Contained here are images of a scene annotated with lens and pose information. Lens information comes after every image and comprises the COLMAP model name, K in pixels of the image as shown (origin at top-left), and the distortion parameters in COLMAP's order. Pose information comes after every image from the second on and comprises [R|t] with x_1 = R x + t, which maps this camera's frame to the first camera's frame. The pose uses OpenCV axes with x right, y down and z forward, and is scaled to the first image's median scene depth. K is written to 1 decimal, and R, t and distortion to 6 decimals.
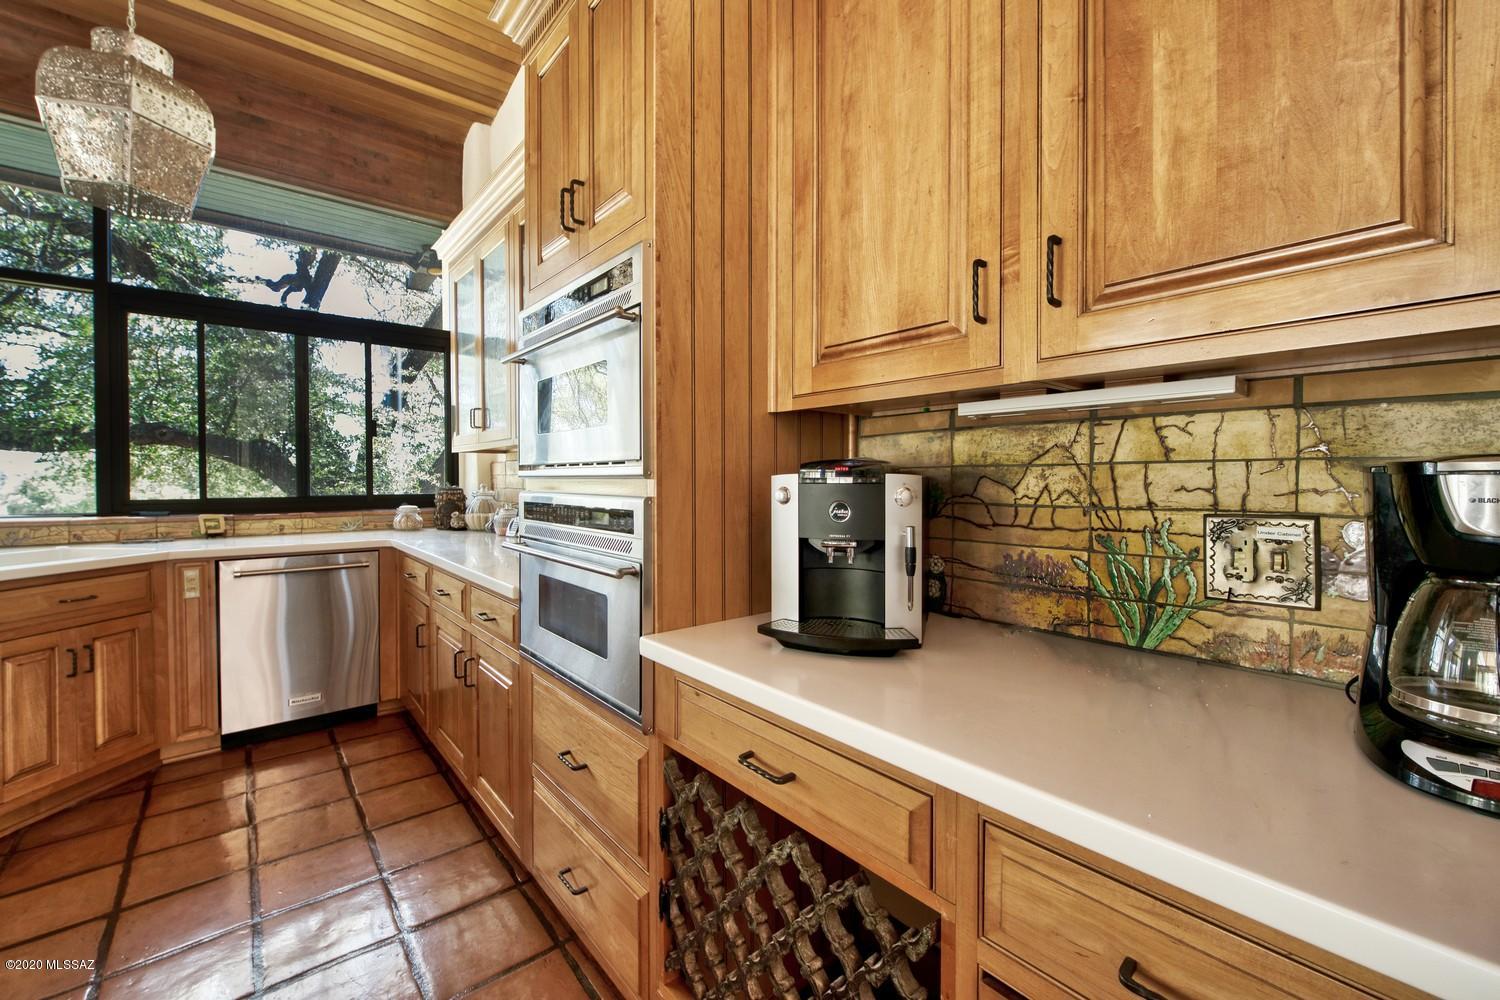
lens RADIAL K [[599.4, 0, 825.6], [0, 599.4, 479.9], [0, 0, 1]] dist [-0.001171, -0.000859]
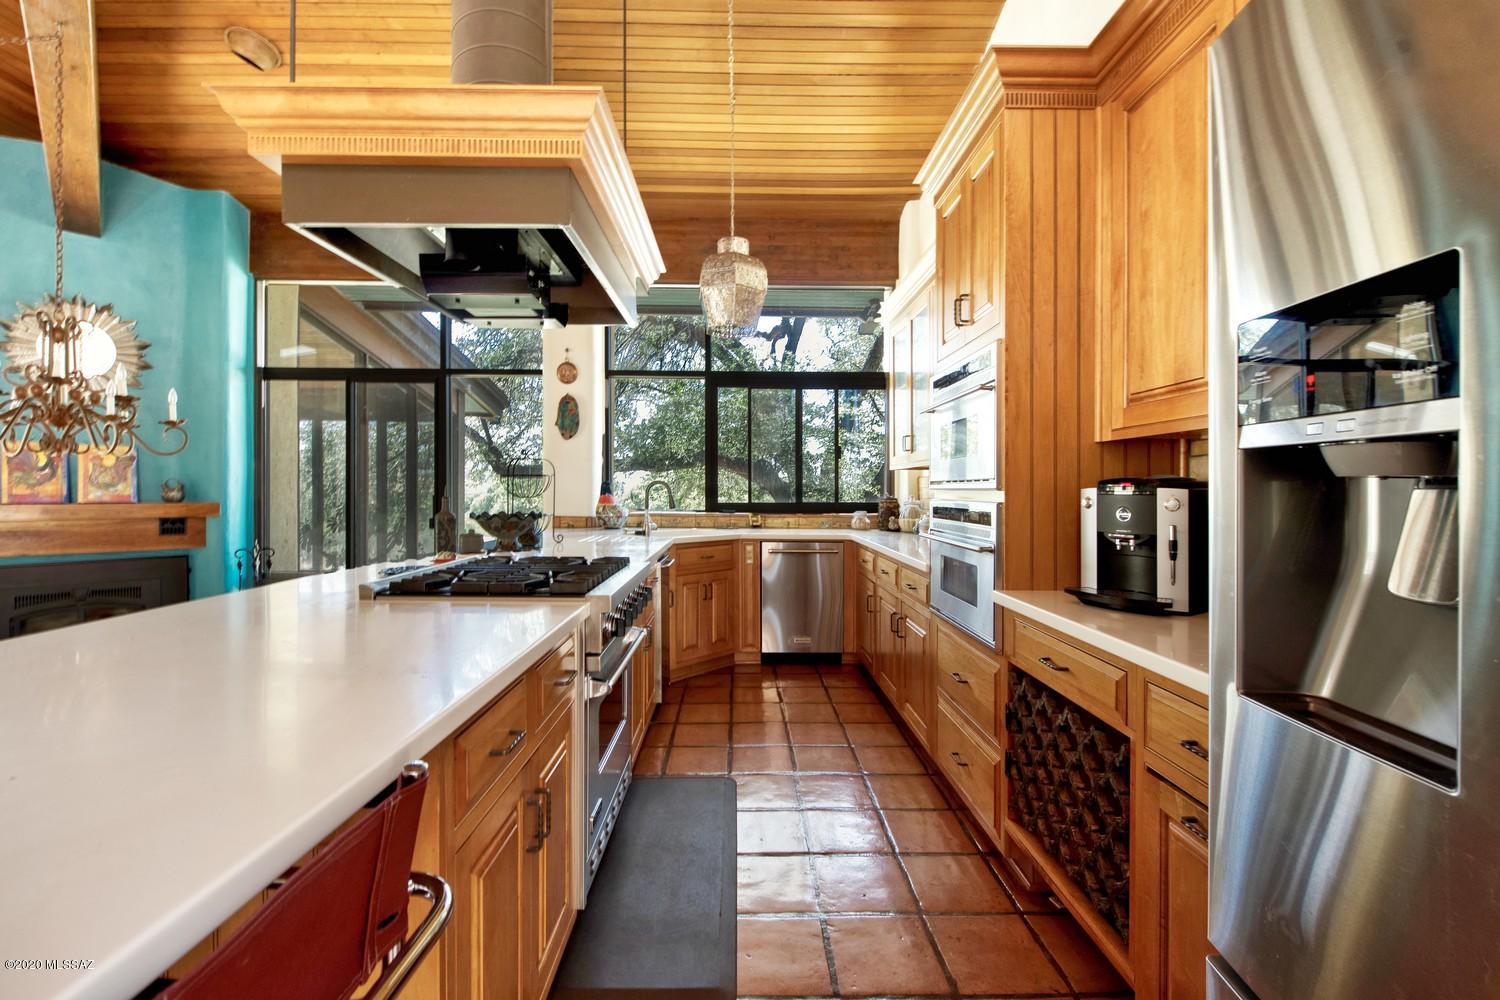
lens RADIAL K [[702.6, 0, 747.3], [0, 702.6, 494.1], [0, 0, 1]] dist [-0.002768, -0.000485]
pose [[0.727172, 0.007569, -0.686414, 0.262734], [-0.005933, 0.999971, 0.004742, 0.000981], [0.686430, 0.000625, 0.727196, -0.427322]]
